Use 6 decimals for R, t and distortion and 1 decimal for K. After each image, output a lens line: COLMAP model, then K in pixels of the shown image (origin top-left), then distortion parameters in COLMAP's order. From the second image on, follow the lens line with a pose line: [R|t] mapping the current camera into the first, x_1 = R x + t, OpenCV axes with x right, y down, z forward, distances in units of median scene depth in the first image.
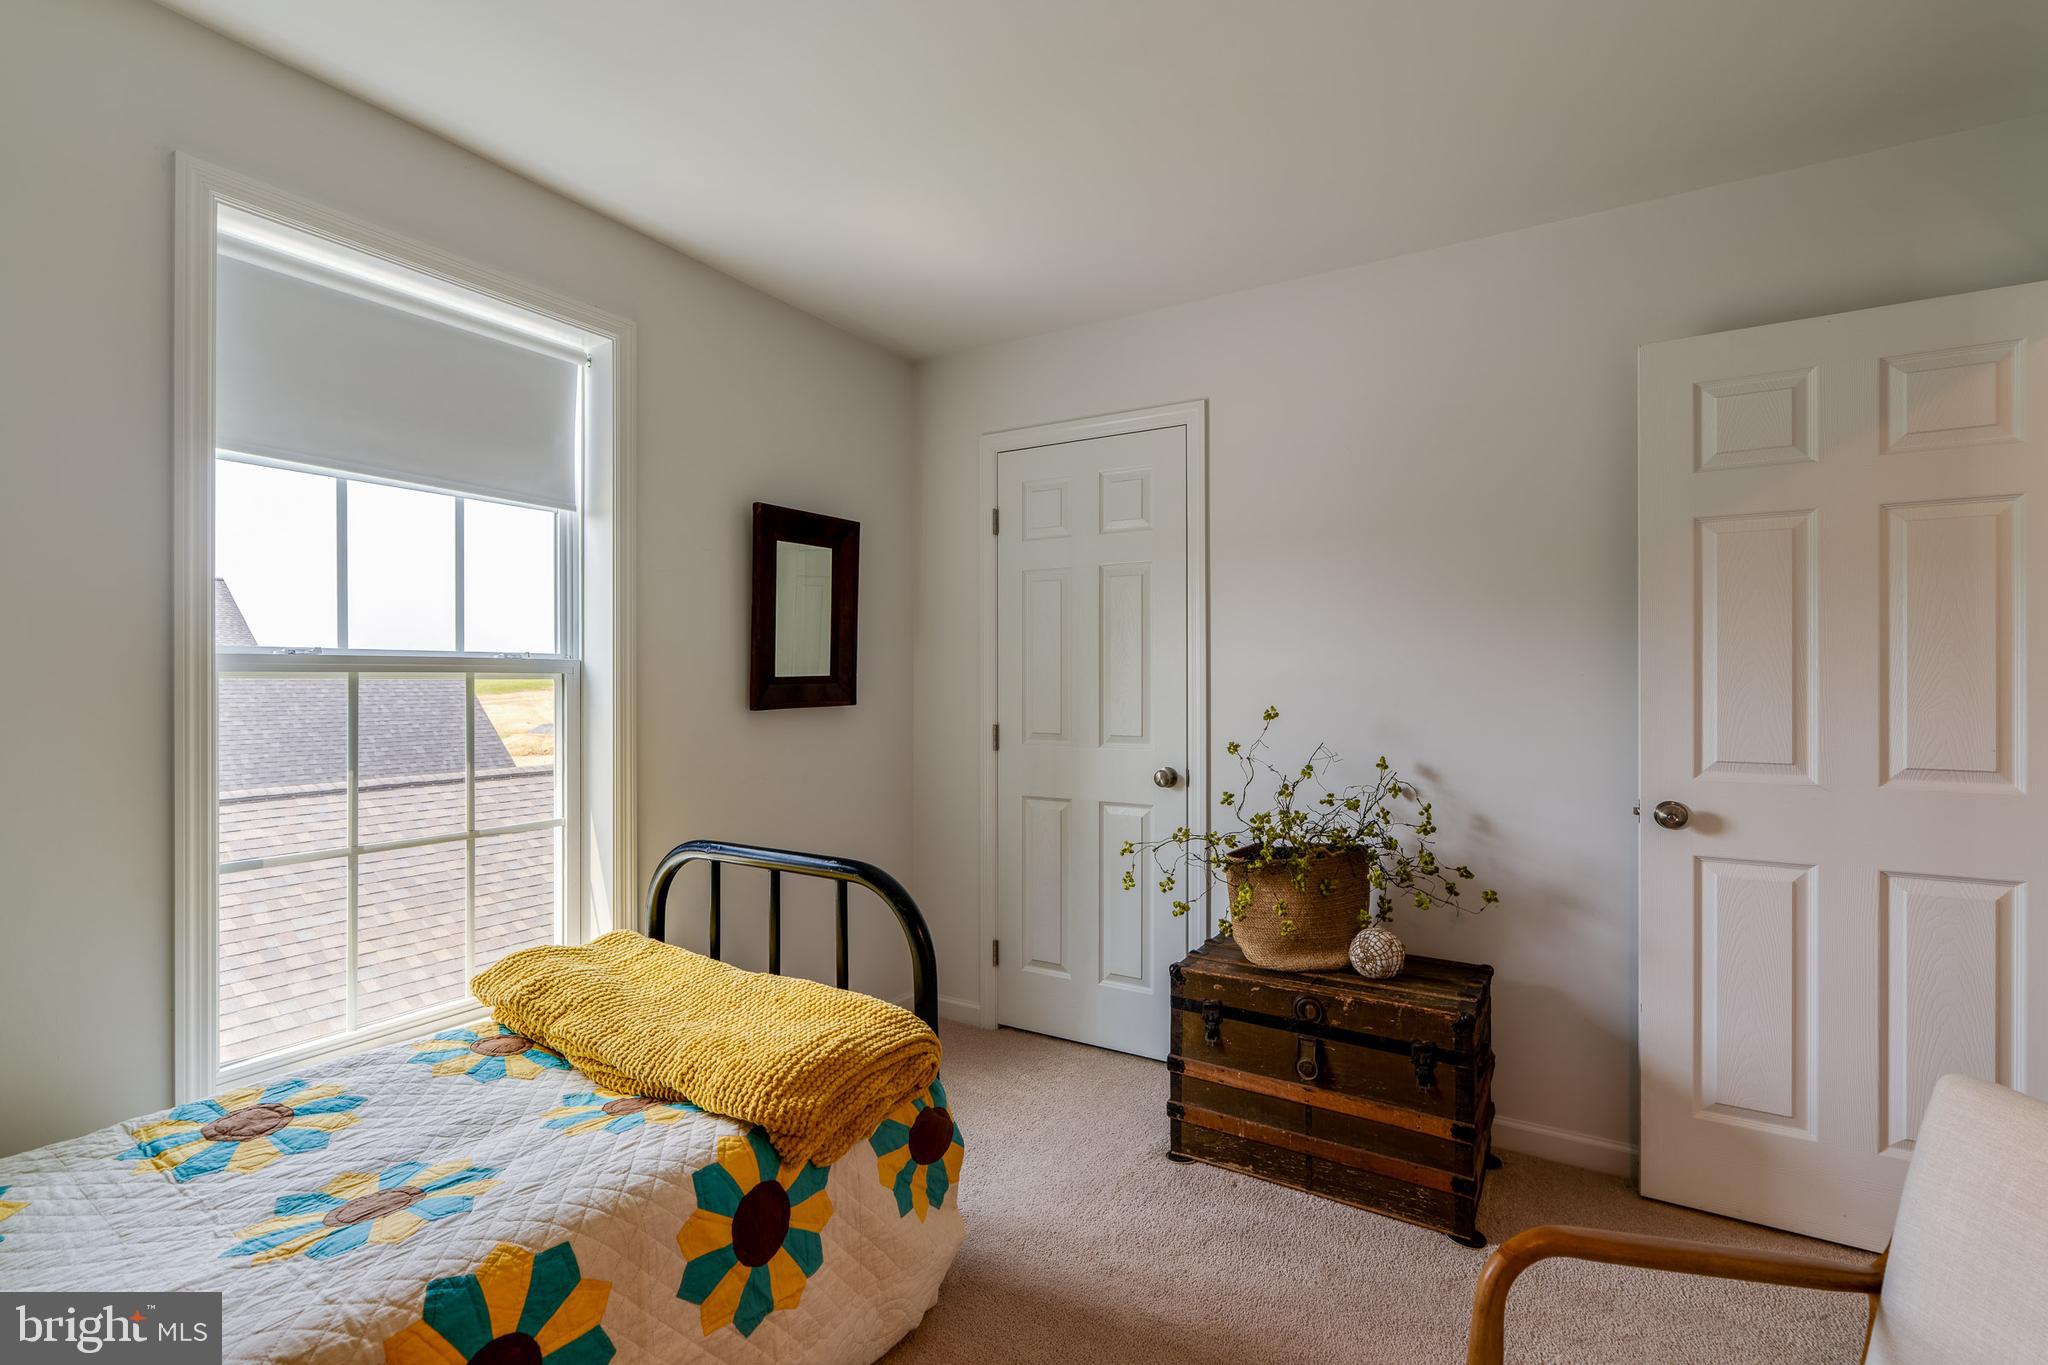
lens RADIAL K [[922.1, 0, 1003.2], [0, 922.1, 691.1], [0, 0, 1]] dist [-0.003910, 0.000013]
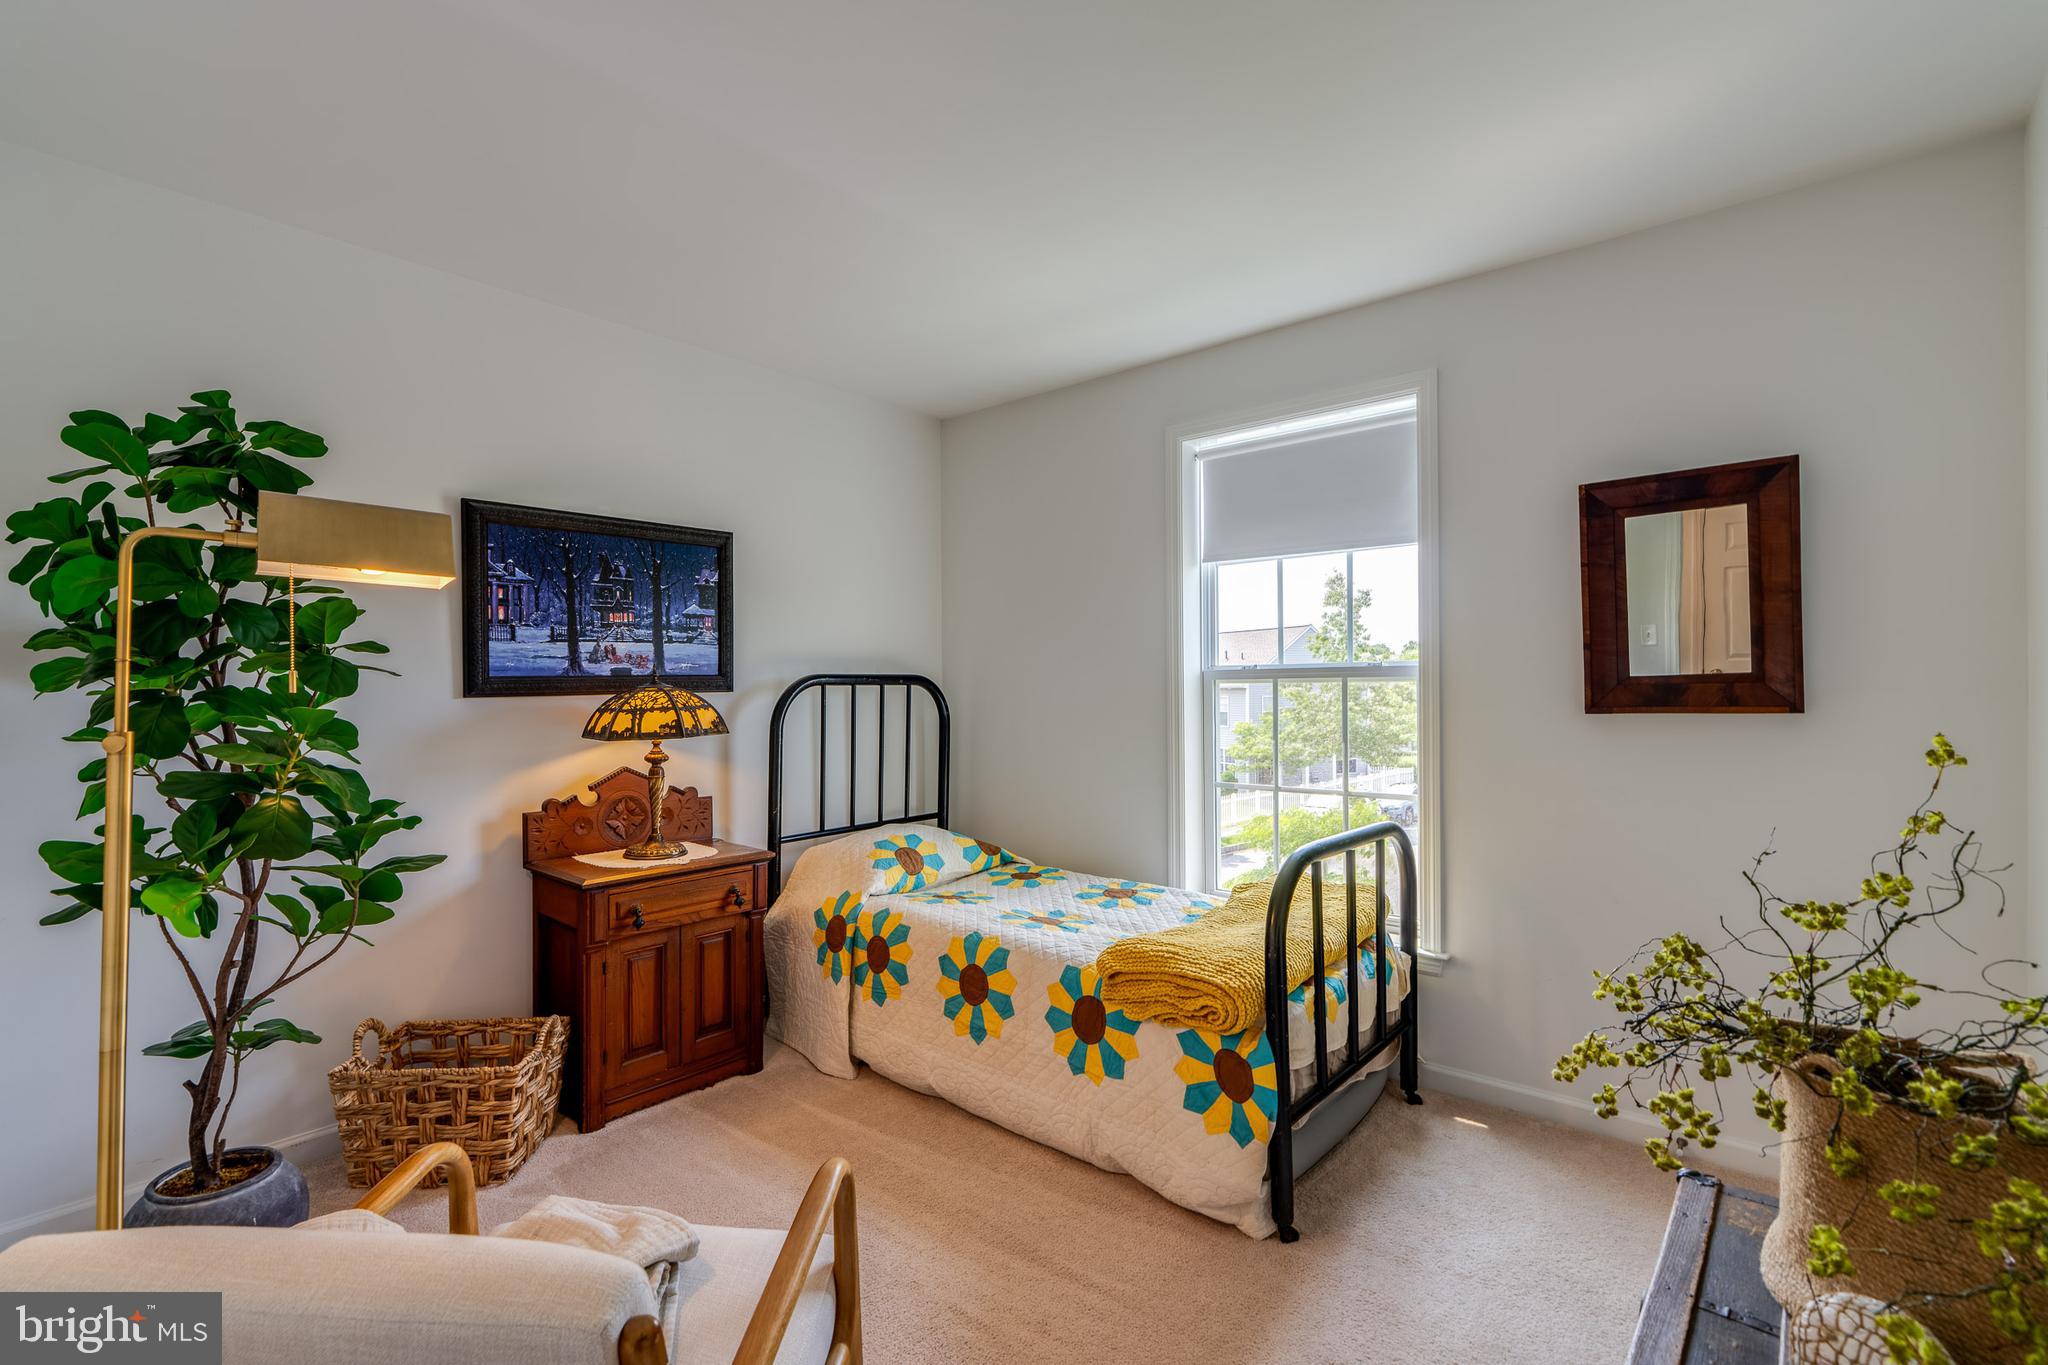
lens RADIAL K [[948.0, 0, 1006.6], [0, 948.0, 683.4], [0, 0, 1]] dist [-0.004403, -0.000003]
pose [[-0.151147, 0.002519, -0.988508, 0.888408], [0.001091, 0.999997, 0.002381, -0.014063], [0.988511, -0.000719, -0.151150, 0.694851]]
